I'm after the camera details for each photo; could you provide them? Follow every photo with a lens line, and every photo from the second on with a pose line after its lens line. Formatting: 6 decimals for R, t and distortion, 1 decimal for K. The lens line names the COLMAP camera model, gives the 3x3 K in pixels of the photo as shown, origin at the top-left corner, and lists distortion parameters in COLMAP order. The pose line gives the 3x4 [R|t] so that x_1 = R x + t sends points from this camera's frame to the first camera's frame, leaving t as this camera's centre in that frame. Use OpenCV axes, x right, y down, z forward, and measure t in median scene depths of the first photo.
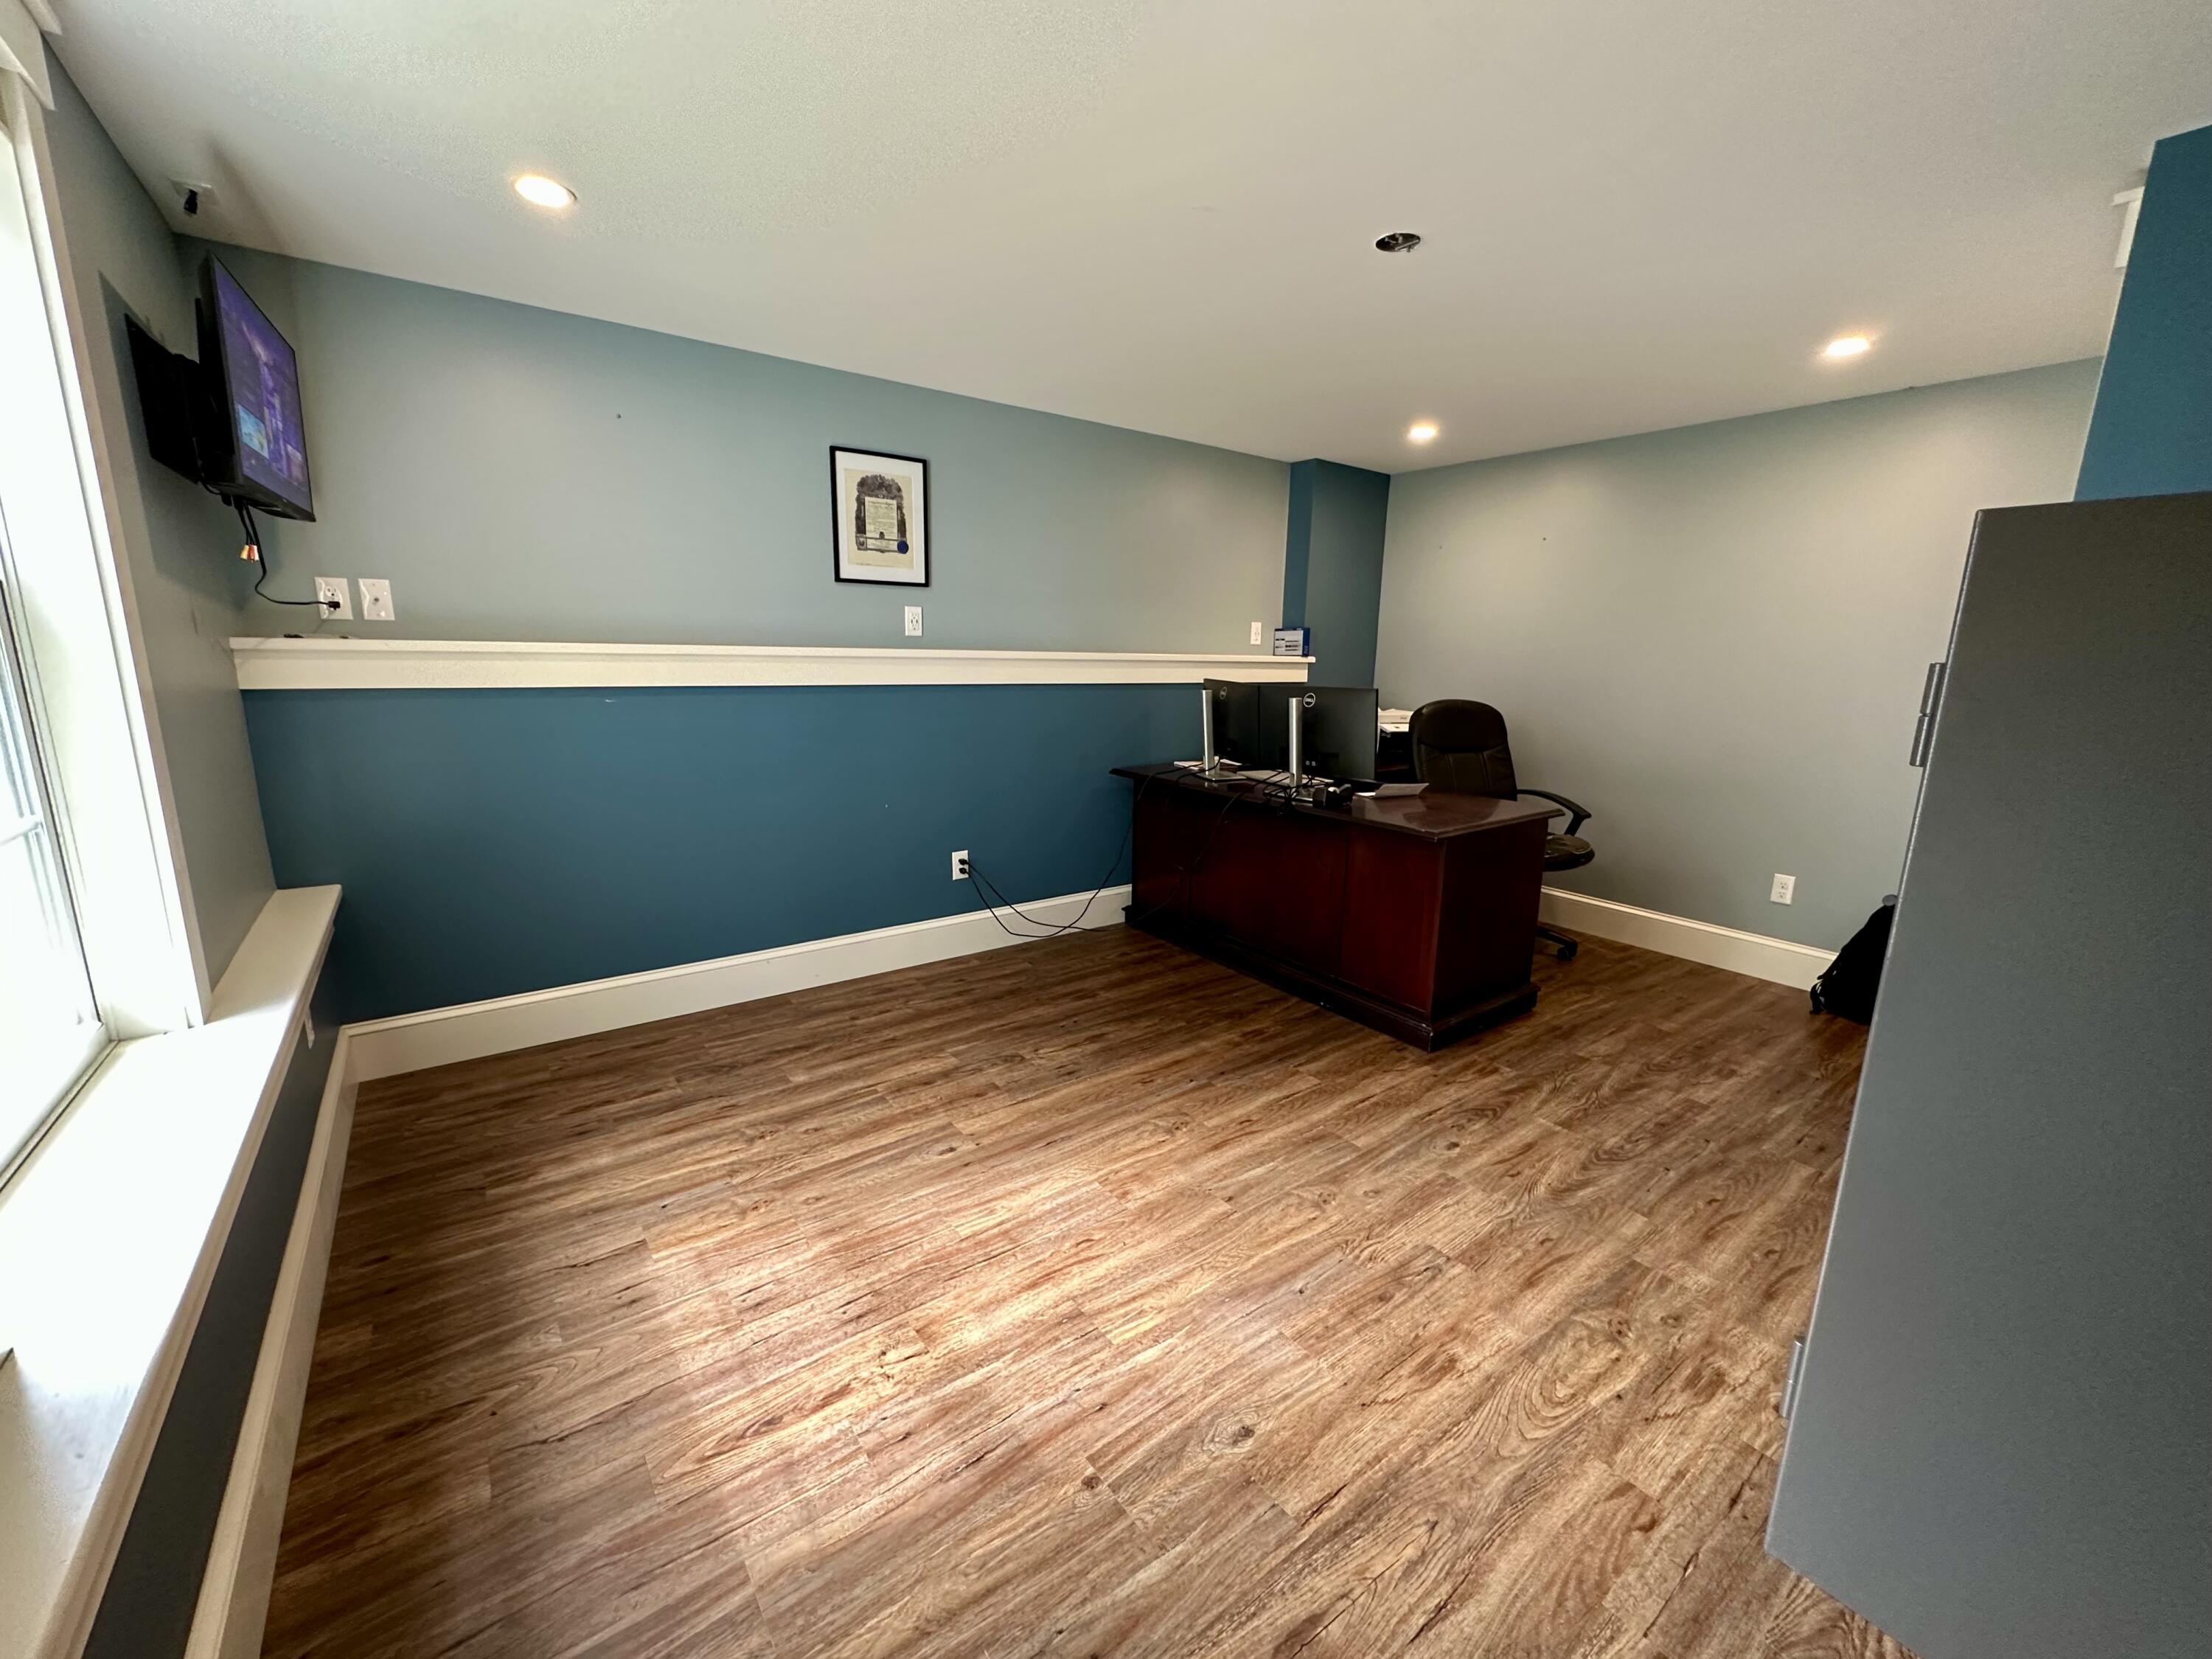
lens RADIAL K [[884.7, 0, 1116.3], [0, 884.7, 830.8], [0, 0, 1]] dist [0.001590, -0.000217]
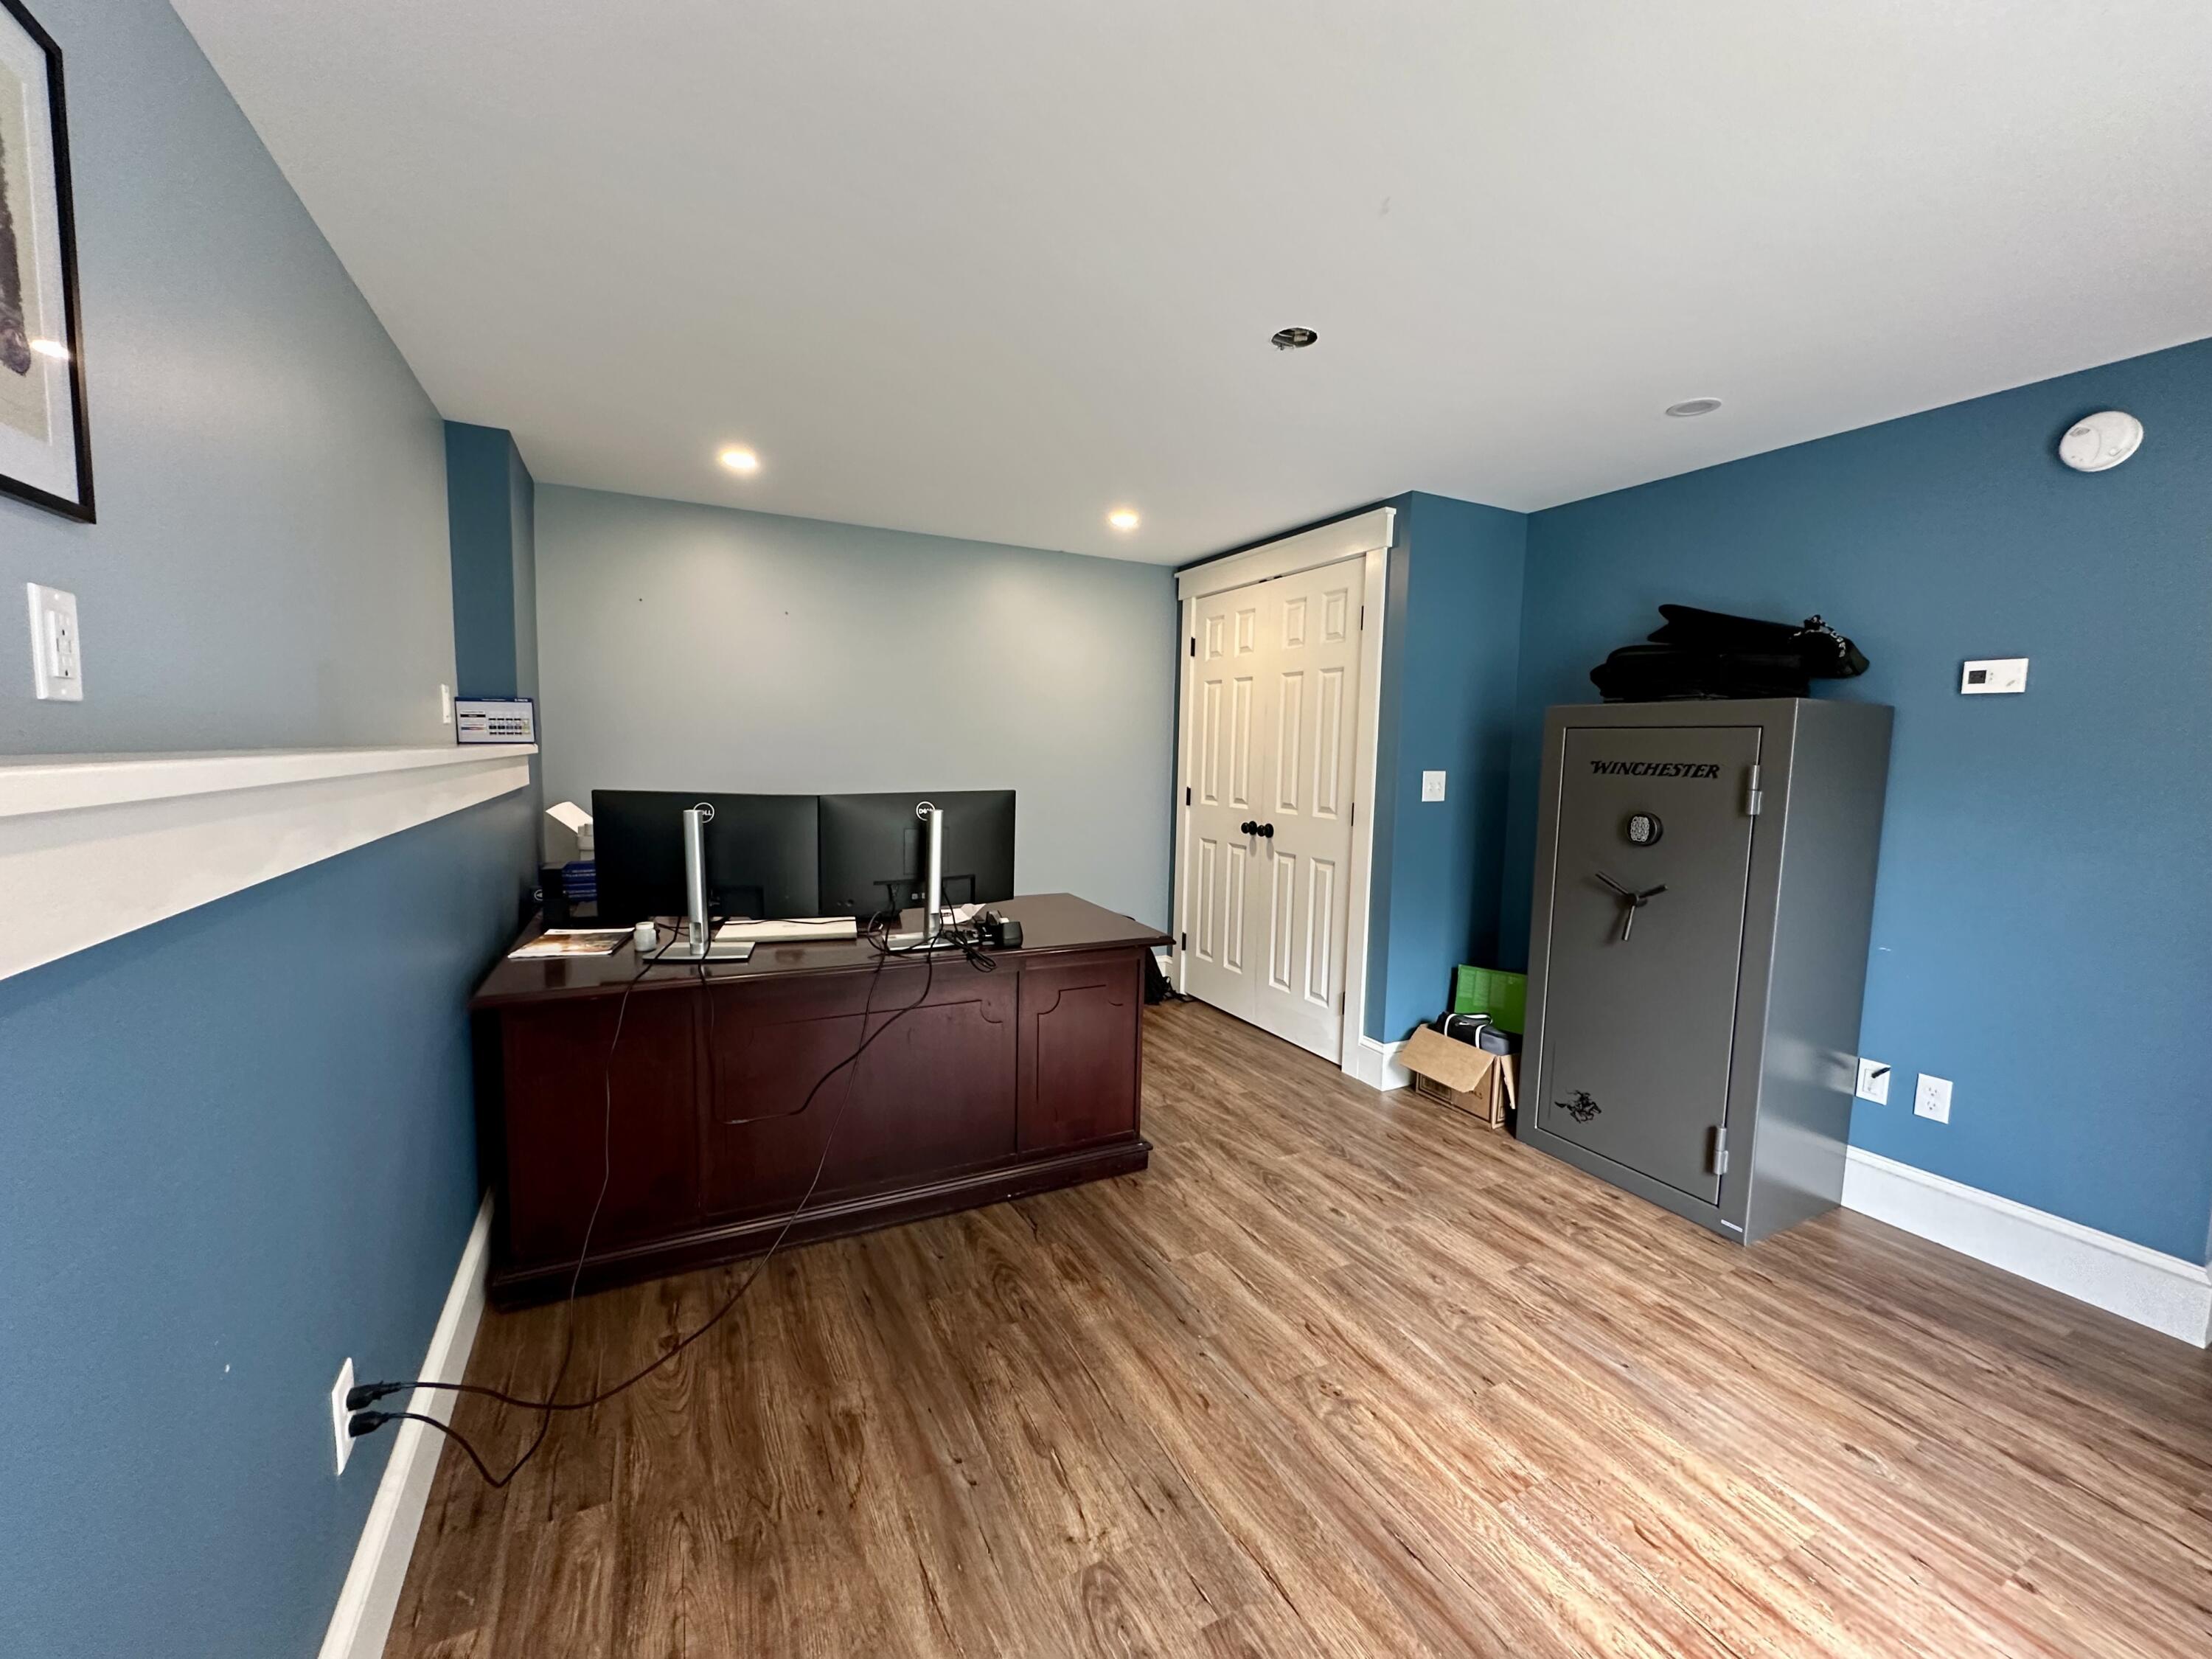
lens RADIAL K [[884.7, 0, 1114.7], [0, 884.7, 822.3], [0, 0, 1]] dist [0.001590, -0.000217]
pose [[0.168971, -0.098331, 0.980704, -0.641579], [0.181287, 0.981136, 0.067139, -0.213809], [-0.968805, 0.166444, 0.183610, 0.972101]]
